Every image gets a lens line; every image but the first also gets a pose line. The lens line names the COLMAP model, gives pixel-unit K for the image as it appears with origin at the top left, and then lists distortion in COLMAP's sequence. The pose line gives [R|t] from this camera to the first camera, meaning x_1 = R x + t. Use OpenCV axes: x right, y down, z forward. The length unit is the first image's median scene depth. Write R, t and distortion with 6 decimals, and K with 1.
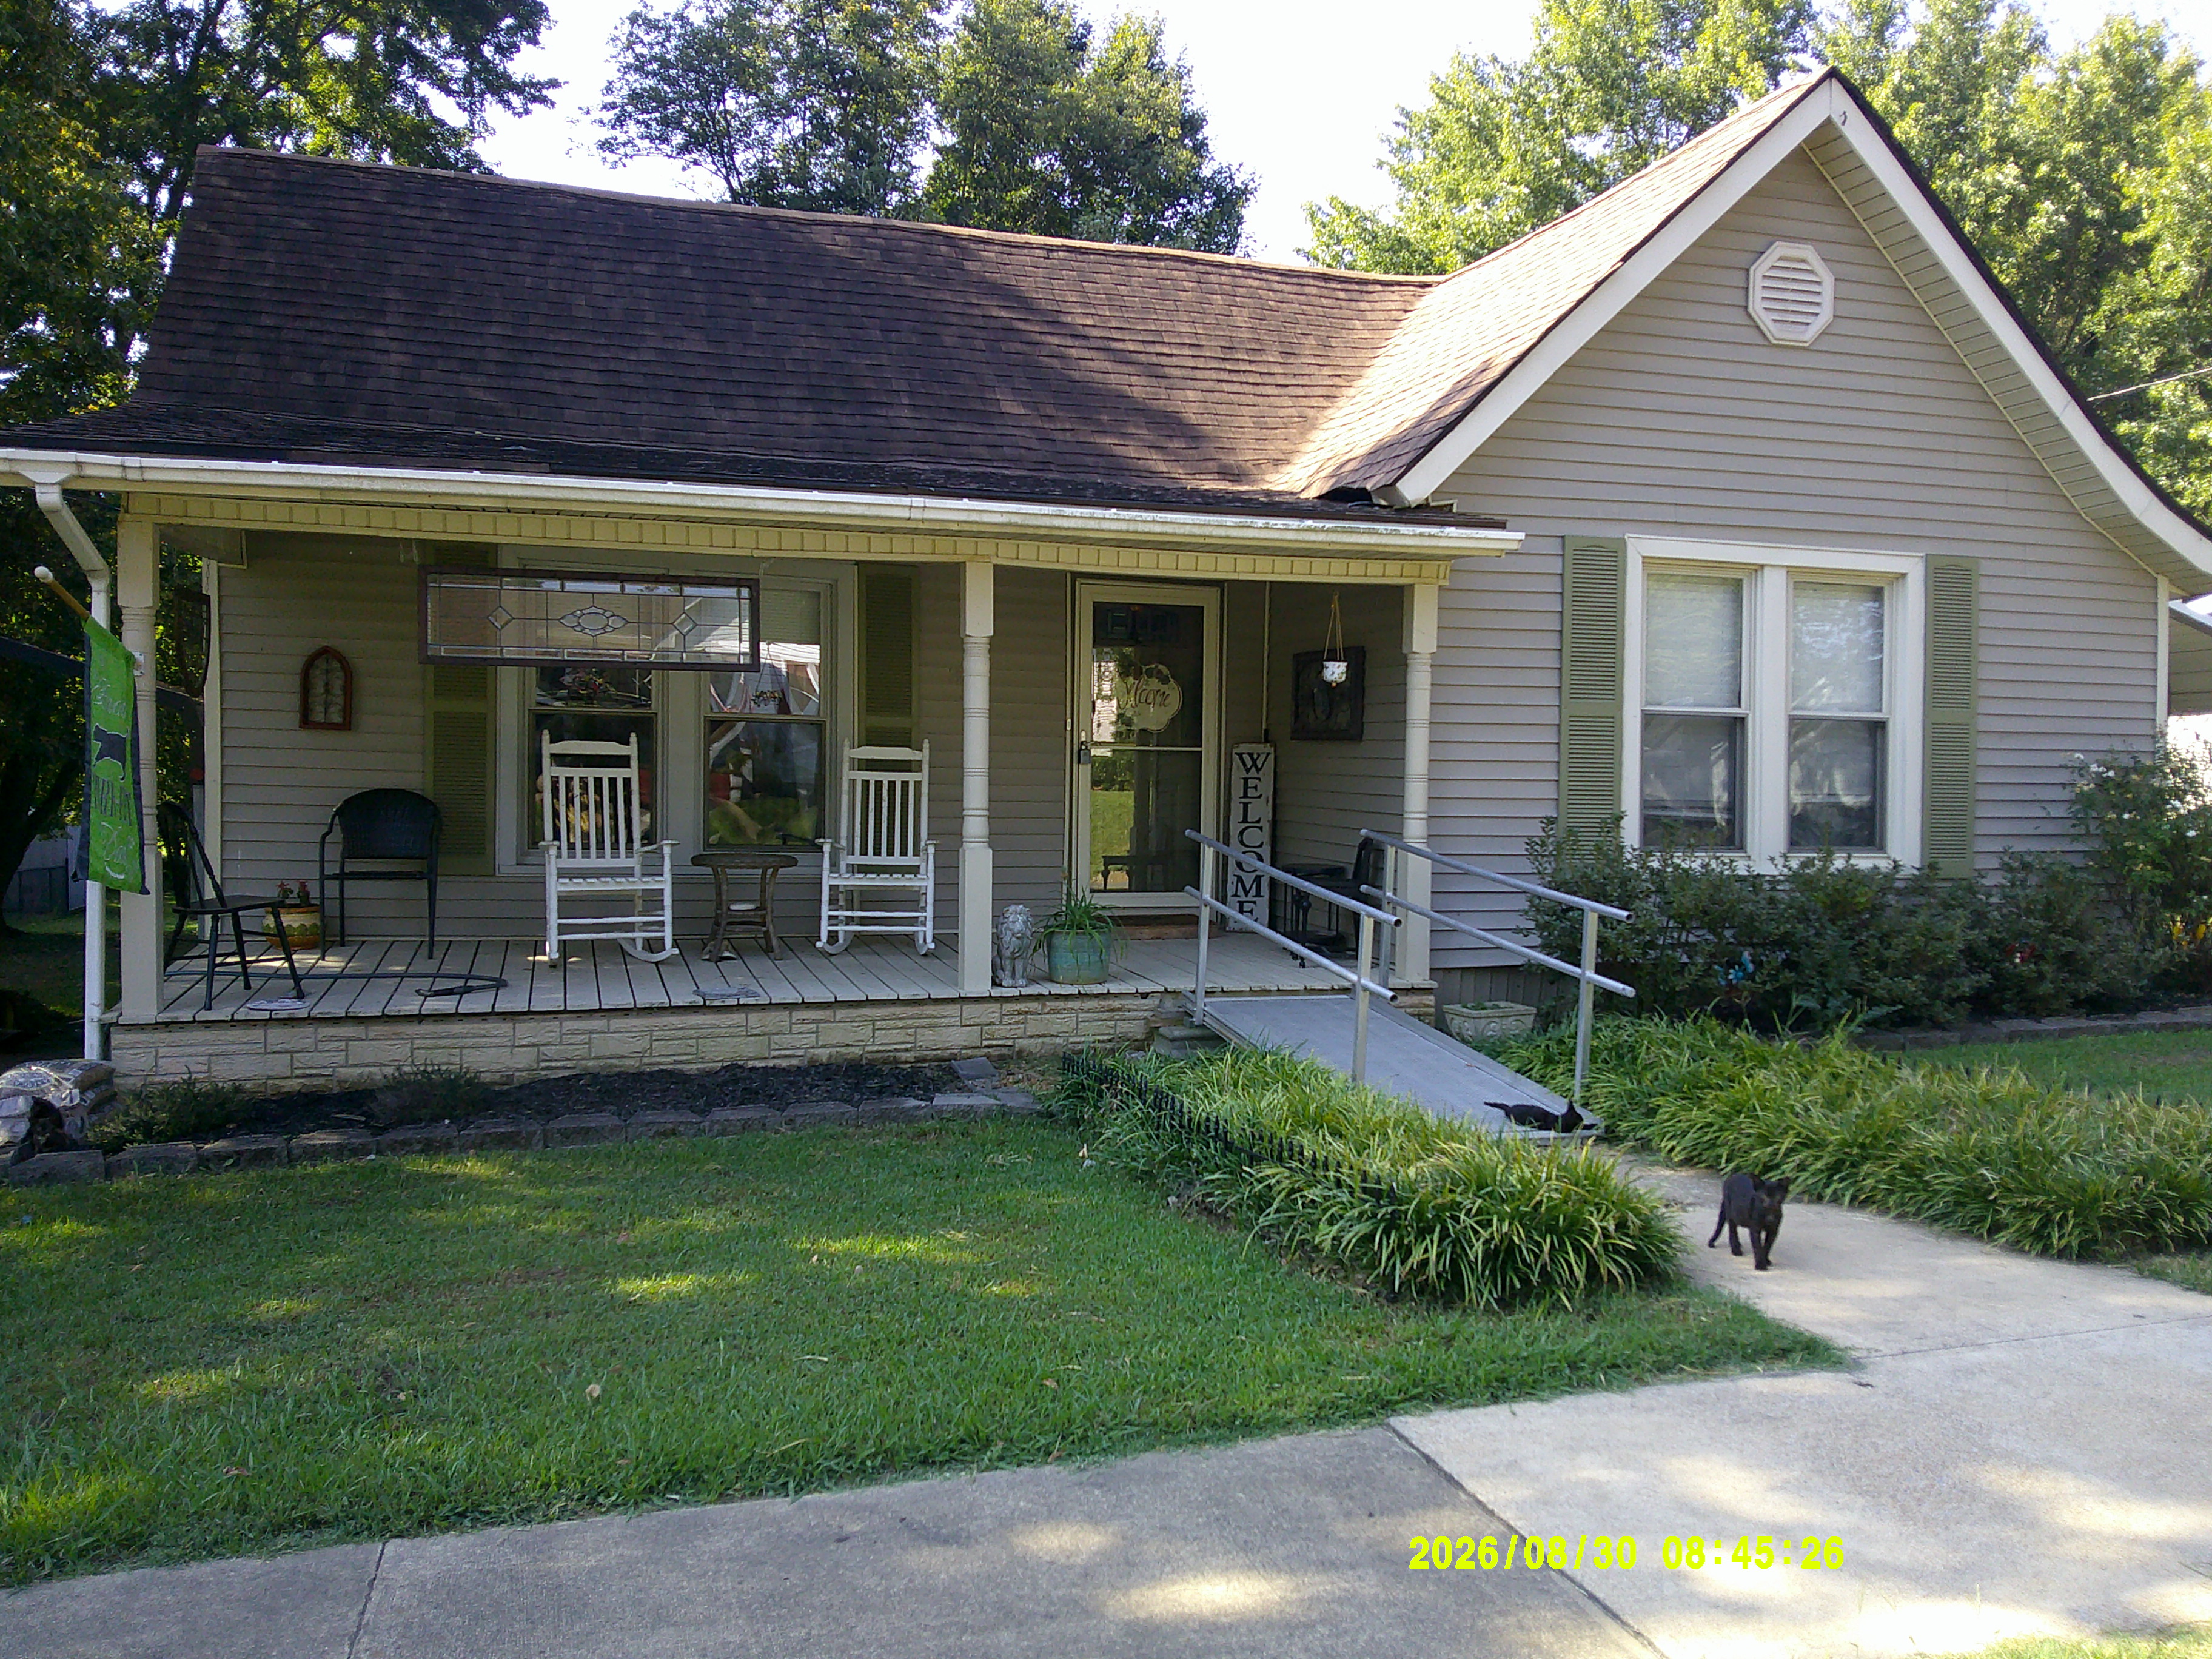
lens RADIAL K [[1788.9, 0, 1229.5], [0, 1788.9, 851.6], [0, 0, 1]] dist [0.096462, -0.168524]
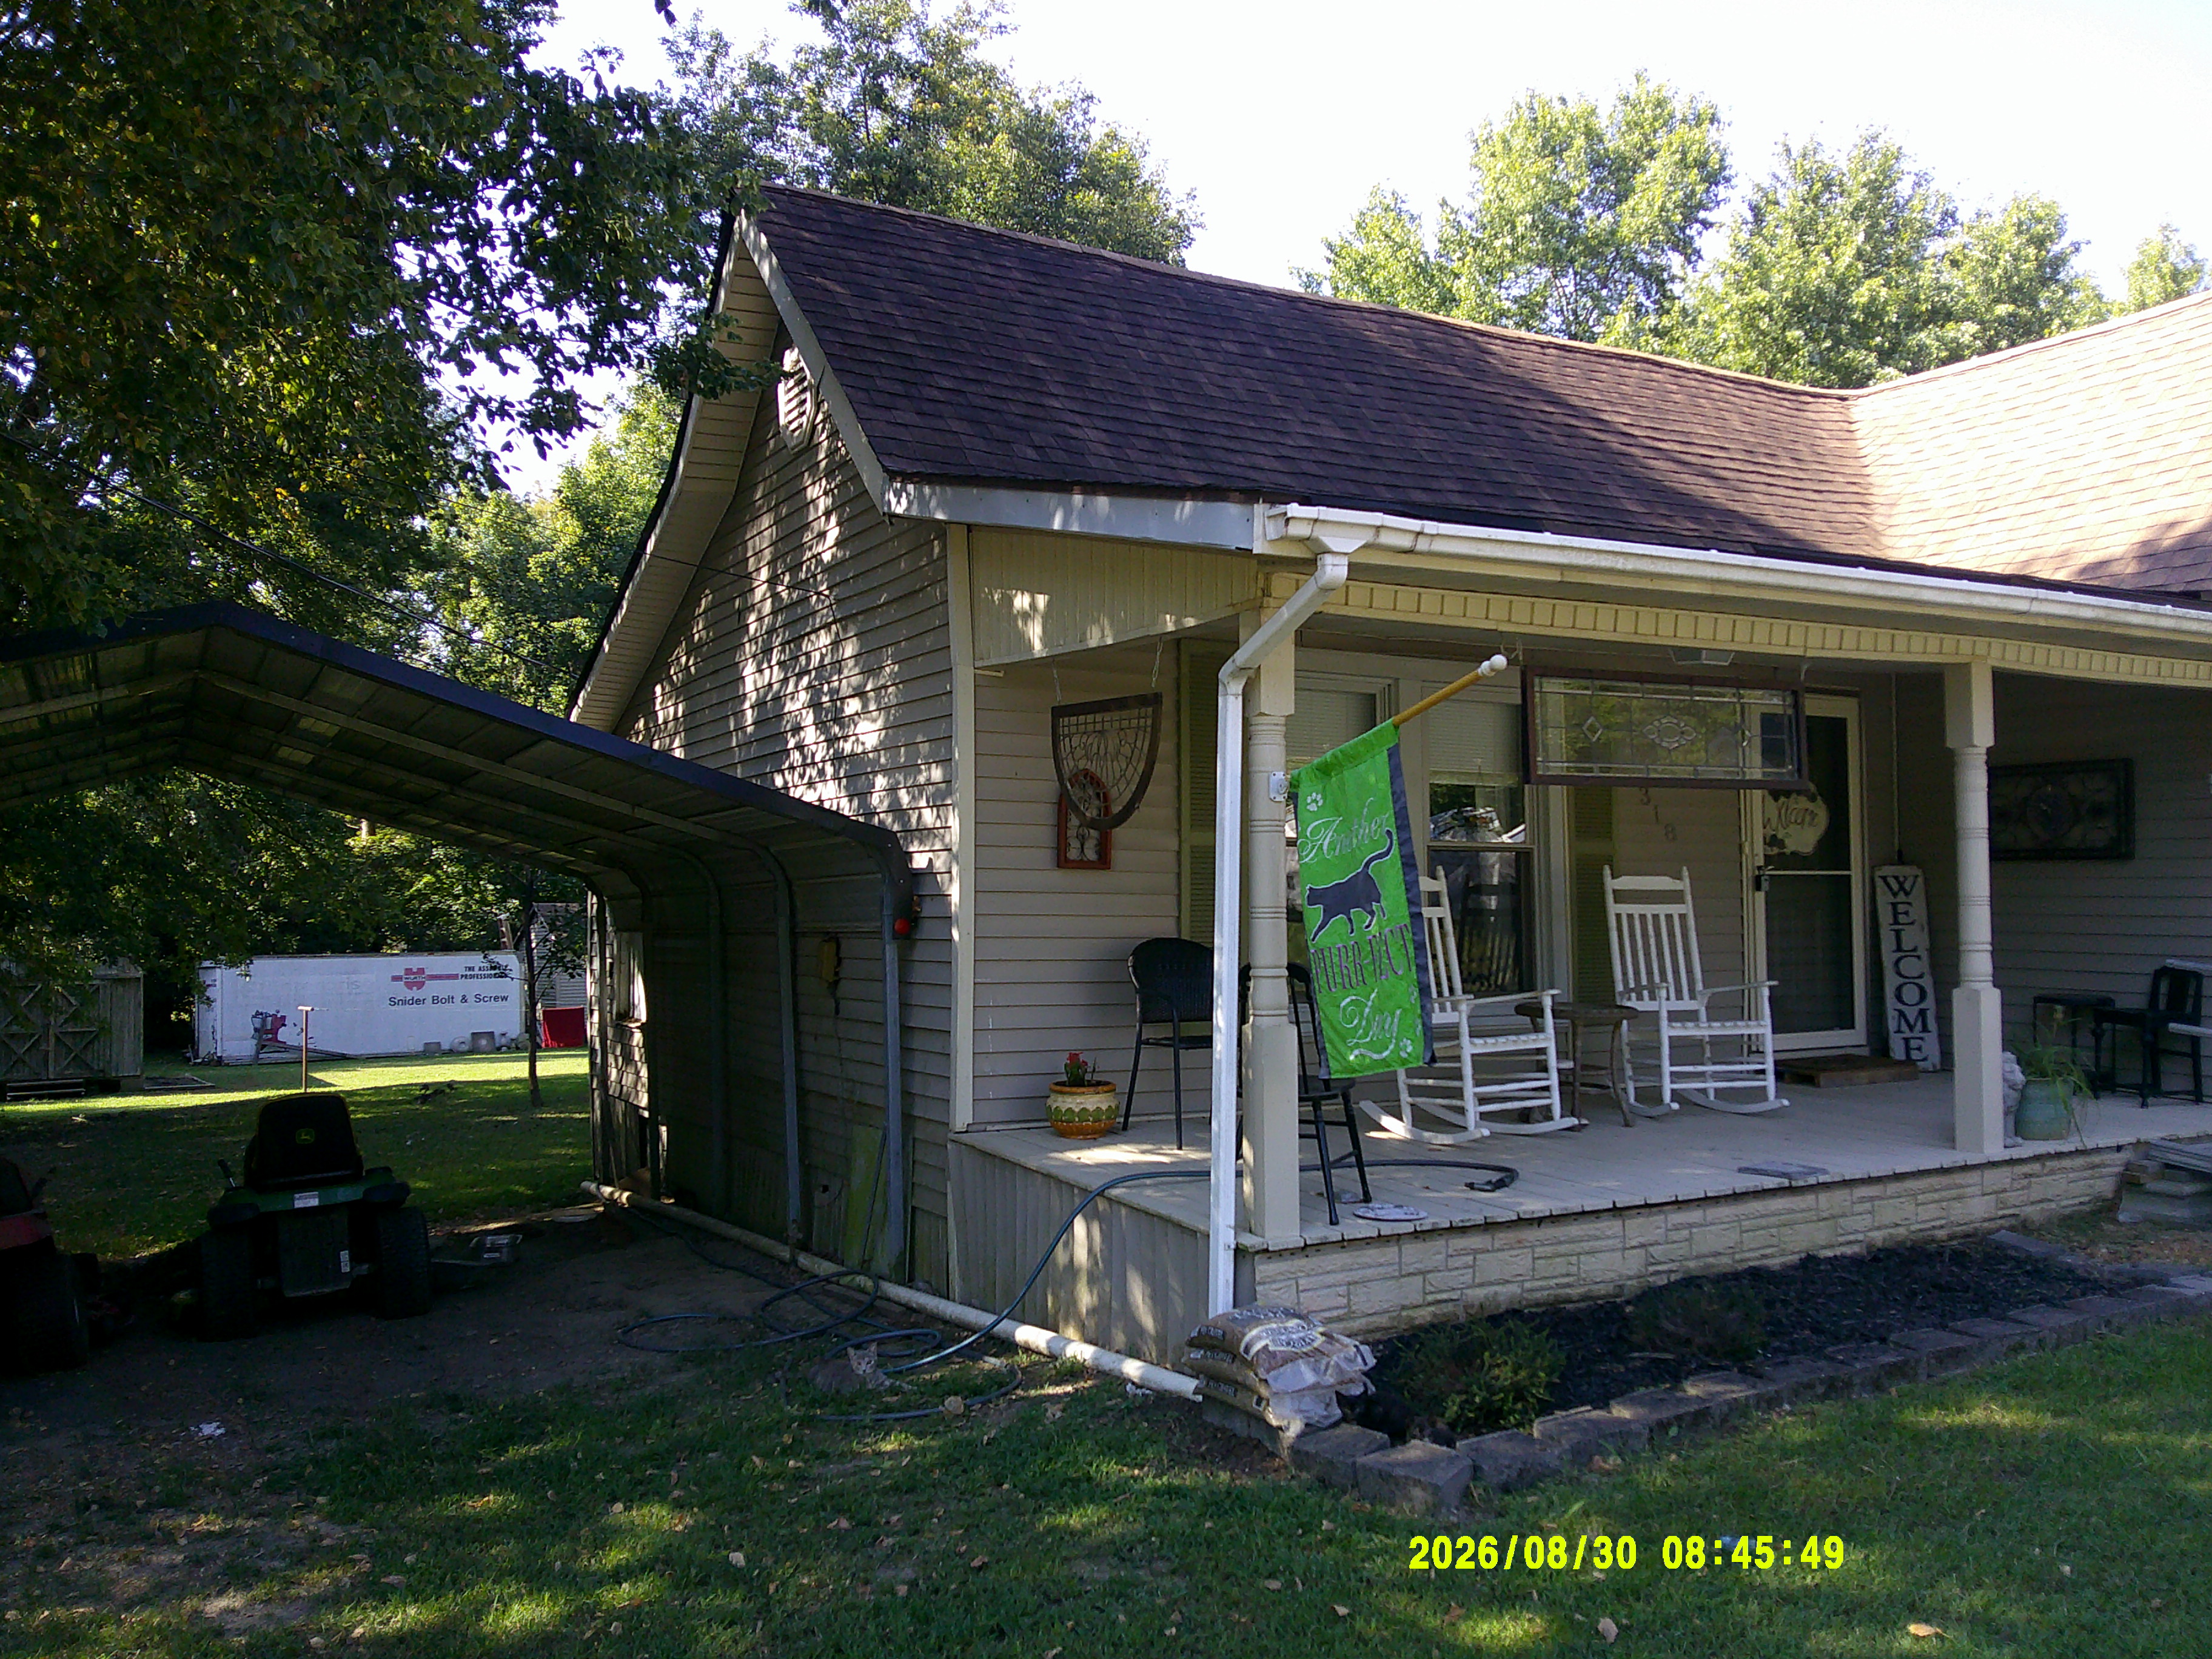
lens RADIAL K [[1779.3, 0, 1187.2], [0, 1779.3, 840.0], [0, 0, 1]] dist [0.097324, -0.225819]
pose [[0.979467, -0.015367, 0.201019, -0.647610], [0.030966, 0.996726, -0.074690, -0.018977], [-0.199213, 0.079381, 0.976736, 0.202398]]
